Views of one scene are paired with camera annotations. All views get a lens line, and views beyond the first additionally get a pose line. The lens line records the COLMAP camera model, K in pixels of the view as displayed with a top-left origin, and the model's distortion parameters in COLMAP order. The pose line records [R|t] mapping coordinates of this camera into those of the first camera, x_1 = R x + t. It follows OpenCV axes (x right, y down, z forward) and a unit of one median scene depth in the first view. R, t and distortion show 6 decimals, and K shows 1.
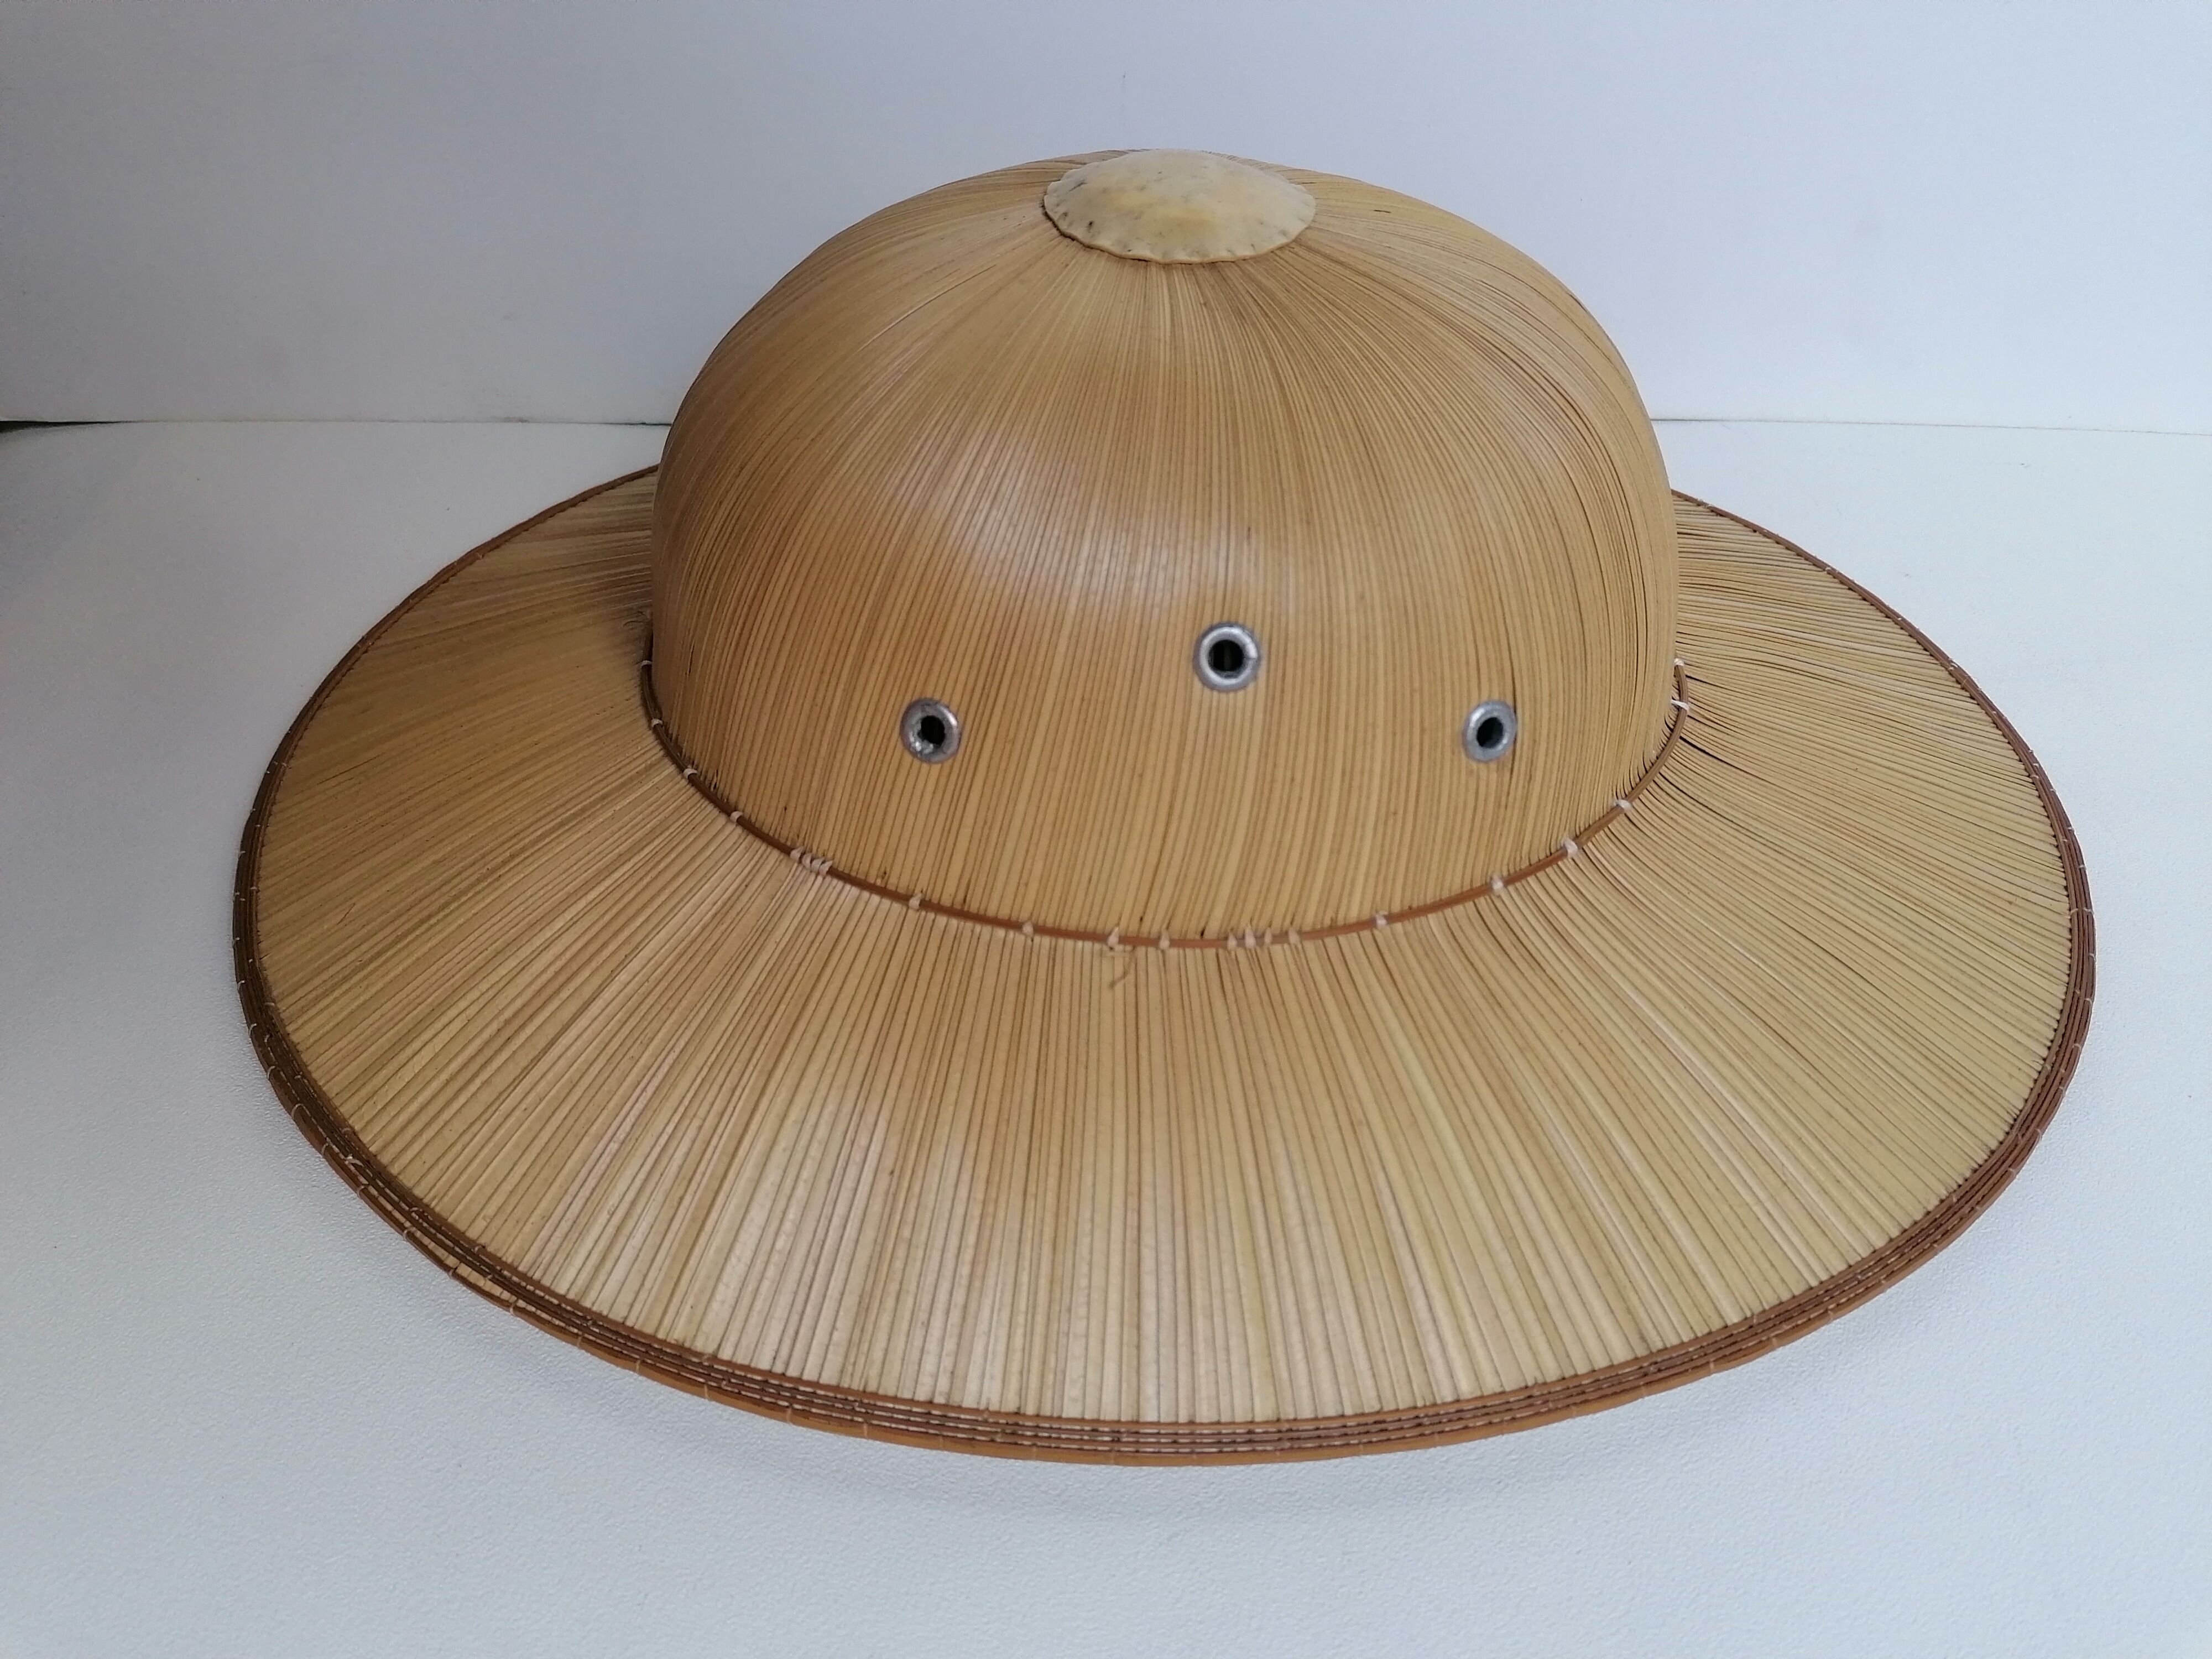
lens RADIAL K [[1712.5, 0, 1104.7], [0, 1712.5, 827.0], [0, 0, 1]] dist [-0.005085, -0.022461]
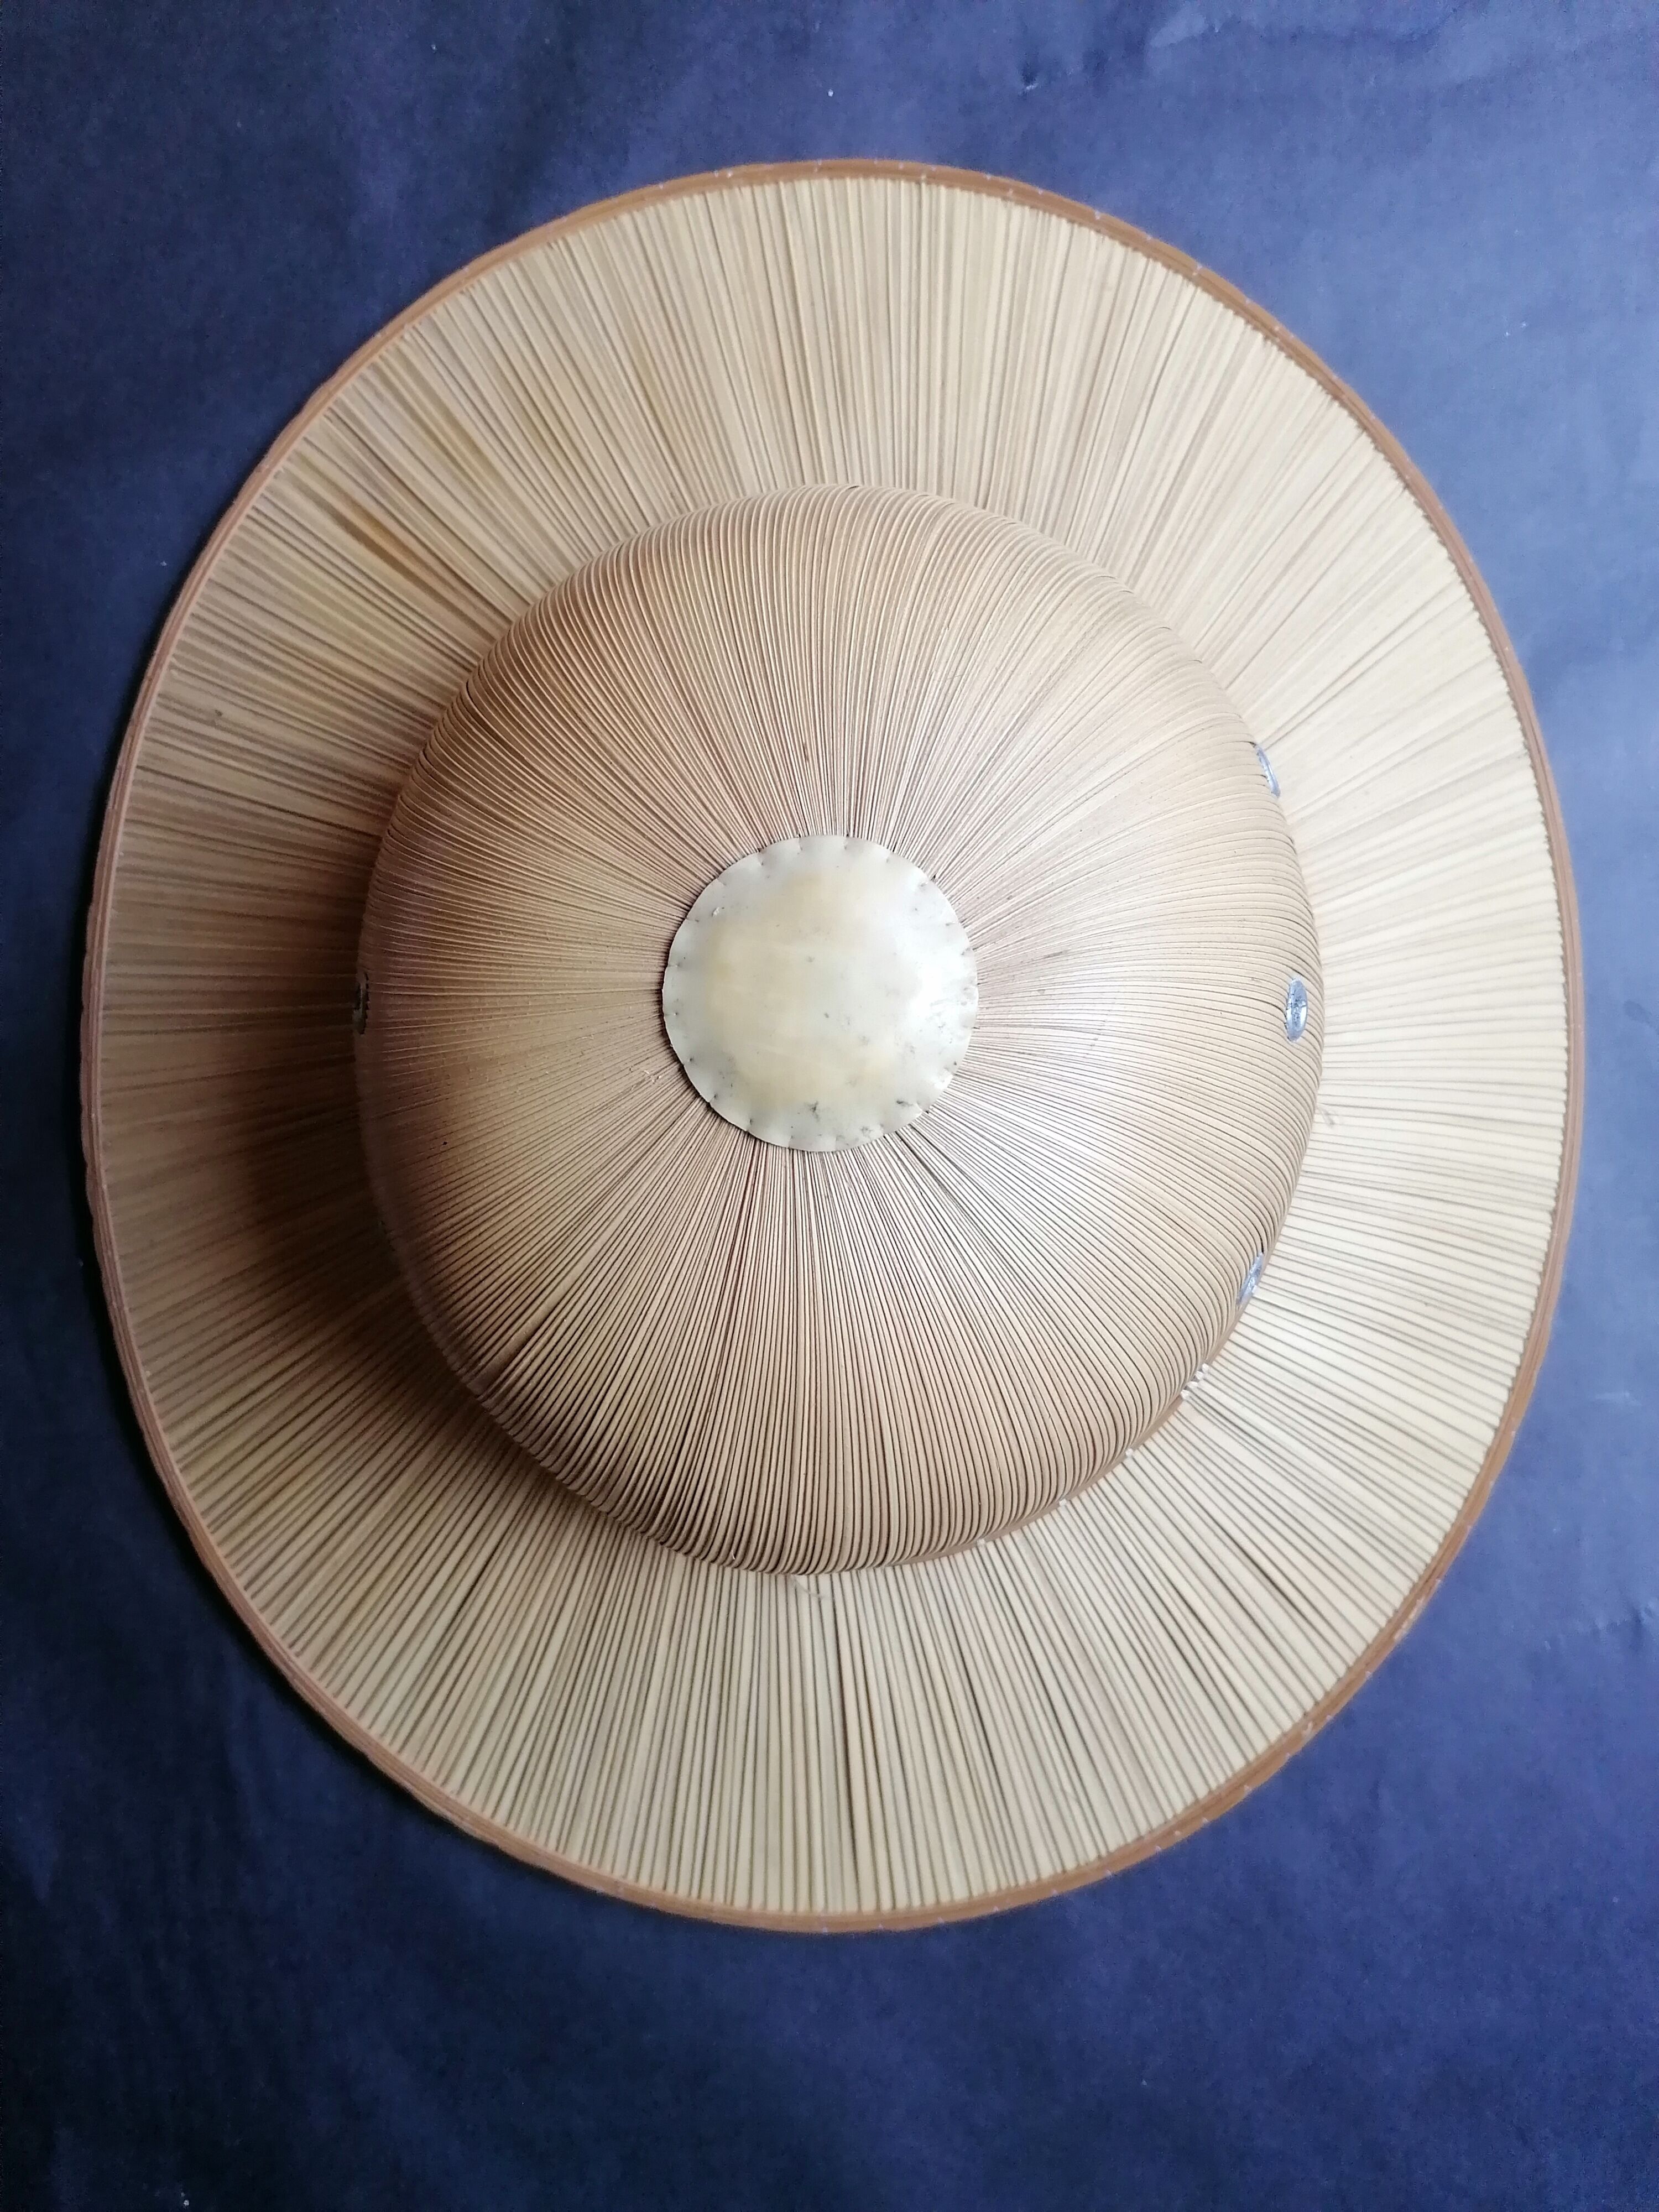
lens RADIAL K [[1712.5, 0, 827.3], [0, 1712.5, 1098.5], [0, 0, 1]] dist [-0.005085, -0.022461]
pose [[0.079487, -0.996791, 0.009423, -0.016200], [0.677658, 0.060966, 0.732846, -1.032564], [-0.731069, -0.051866, 0.680329, 0.439385]]
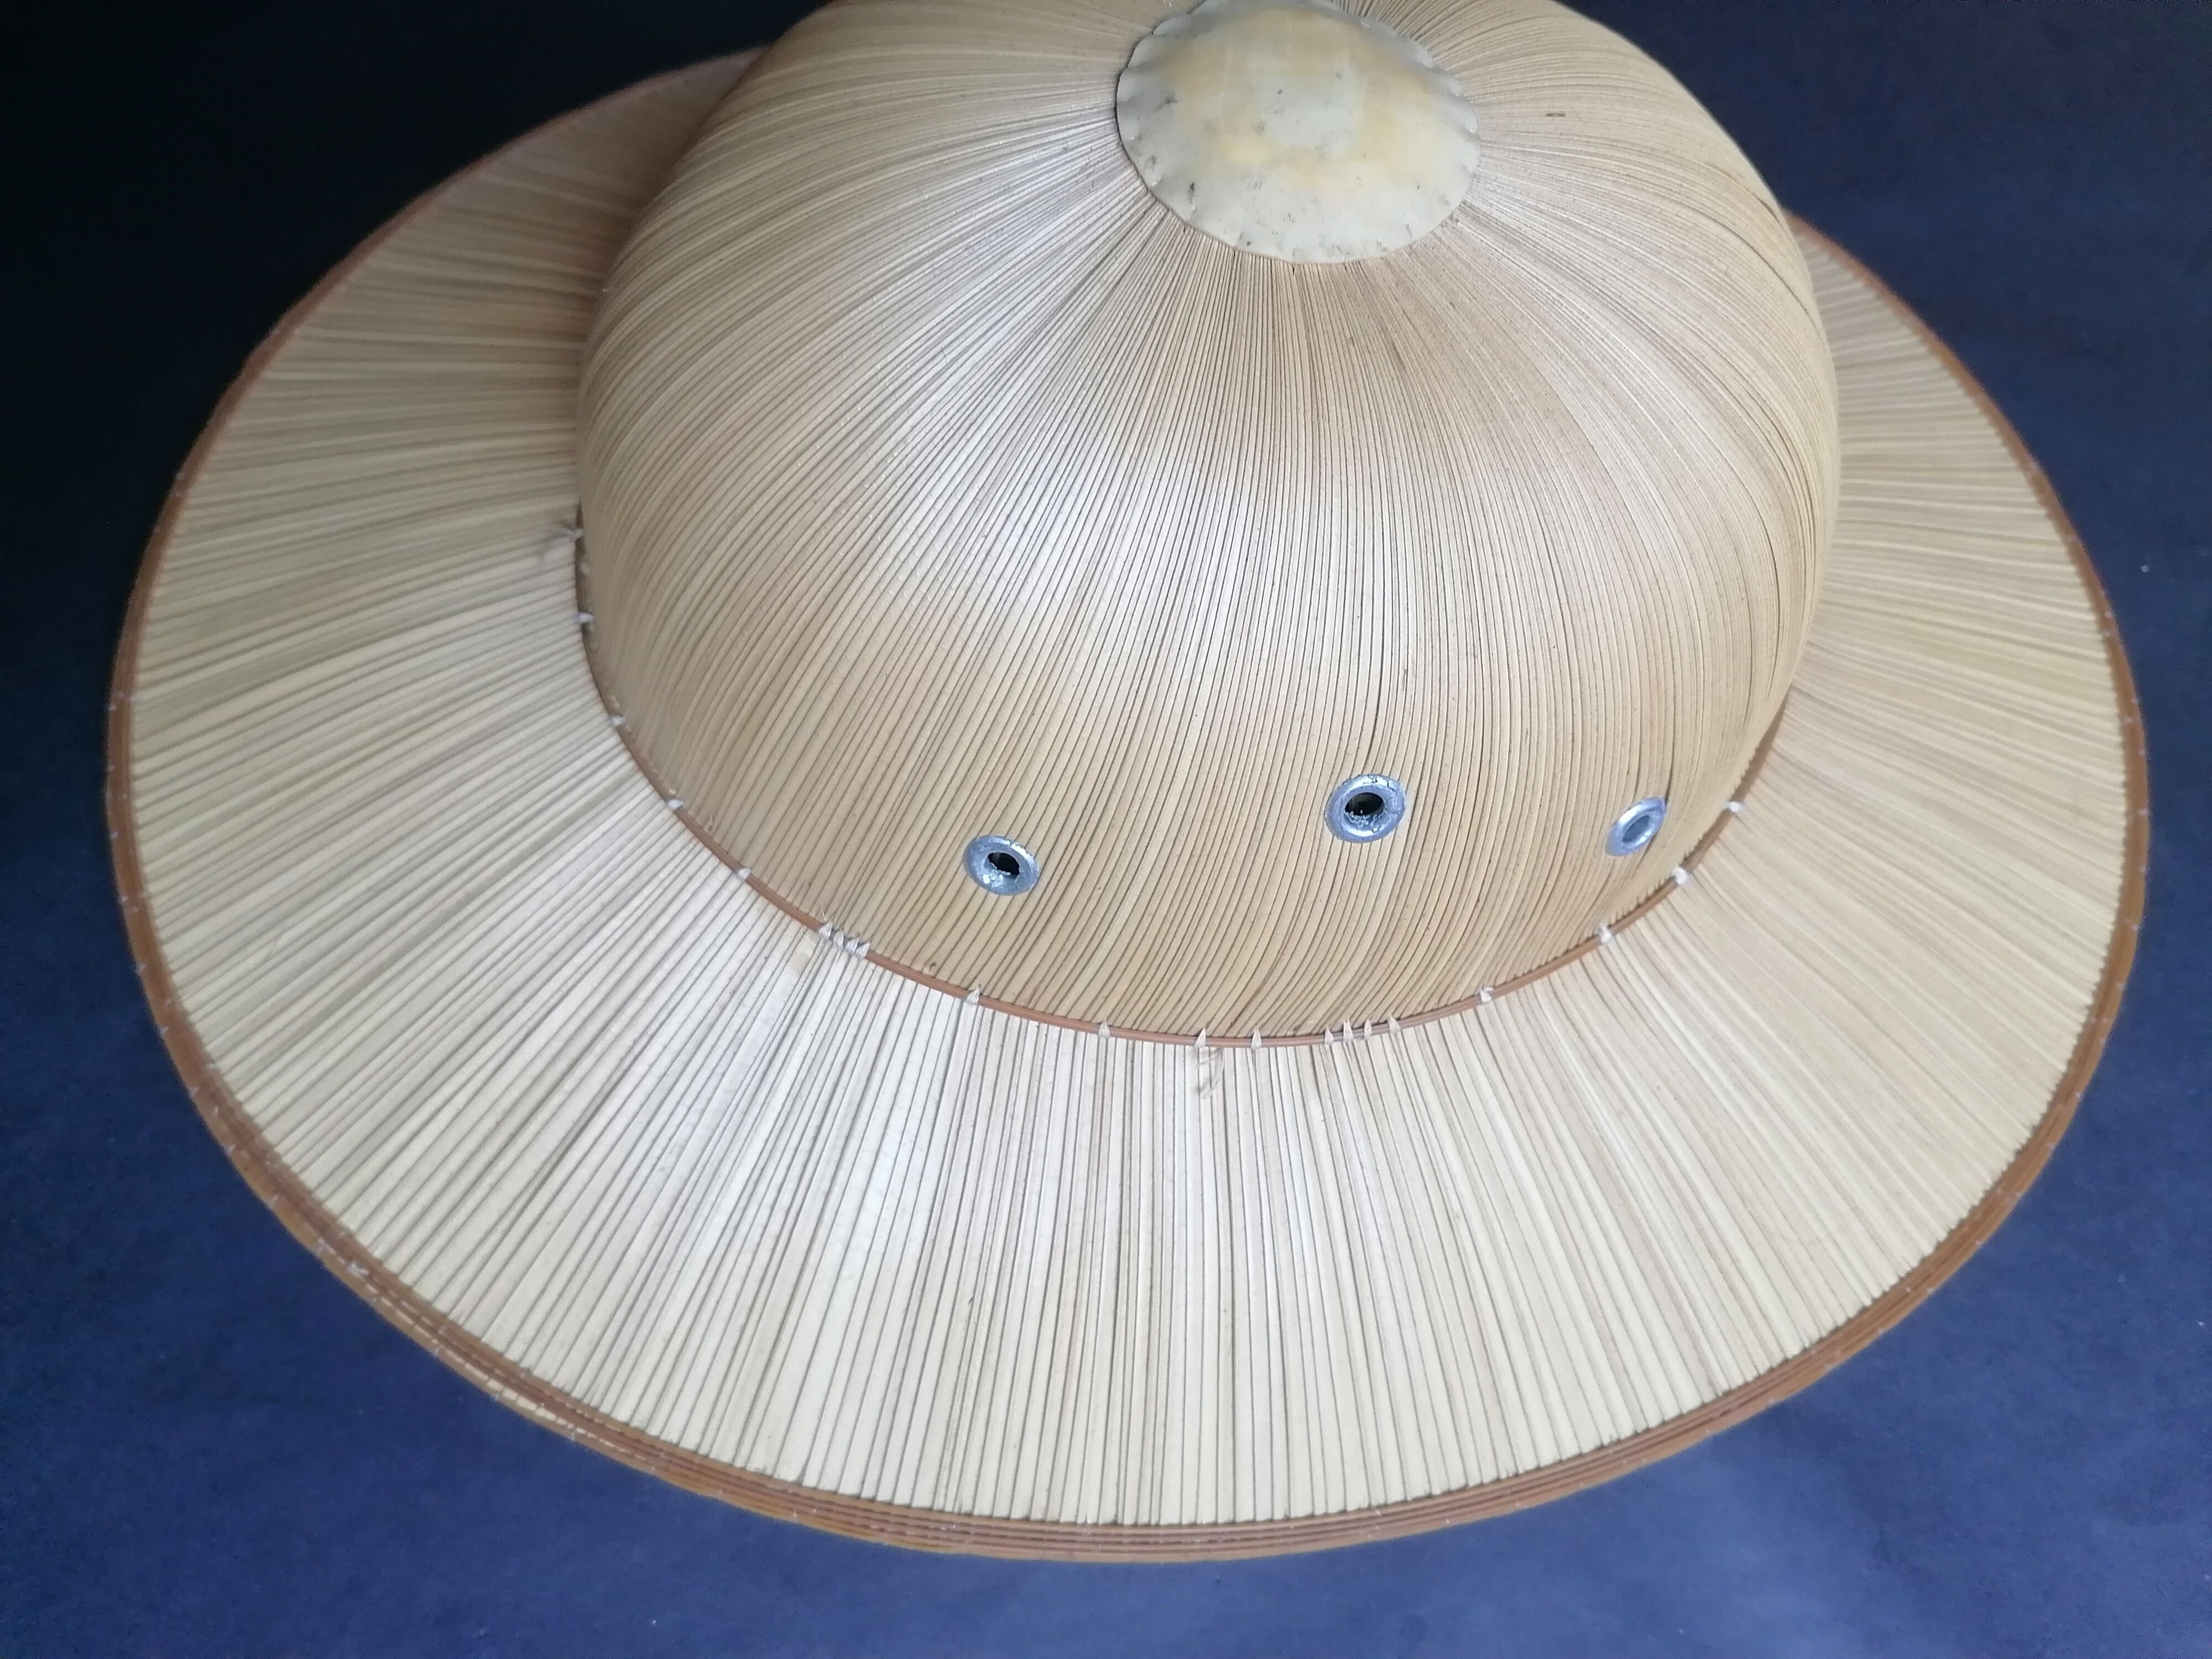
lens RADIAL K [[1712.5, 0, 1093.6], [0, 1712.5, 832.4], [0, 0, 1]] dist [-0.005085, -0.022461]
pose [[0.994198, -0.040496, 0.099650, -0.135902], [-0.002190, 0.918613, 0.395153, -0.391973], [-0.107542, -0.393079, 0.913194, 0.226814]]
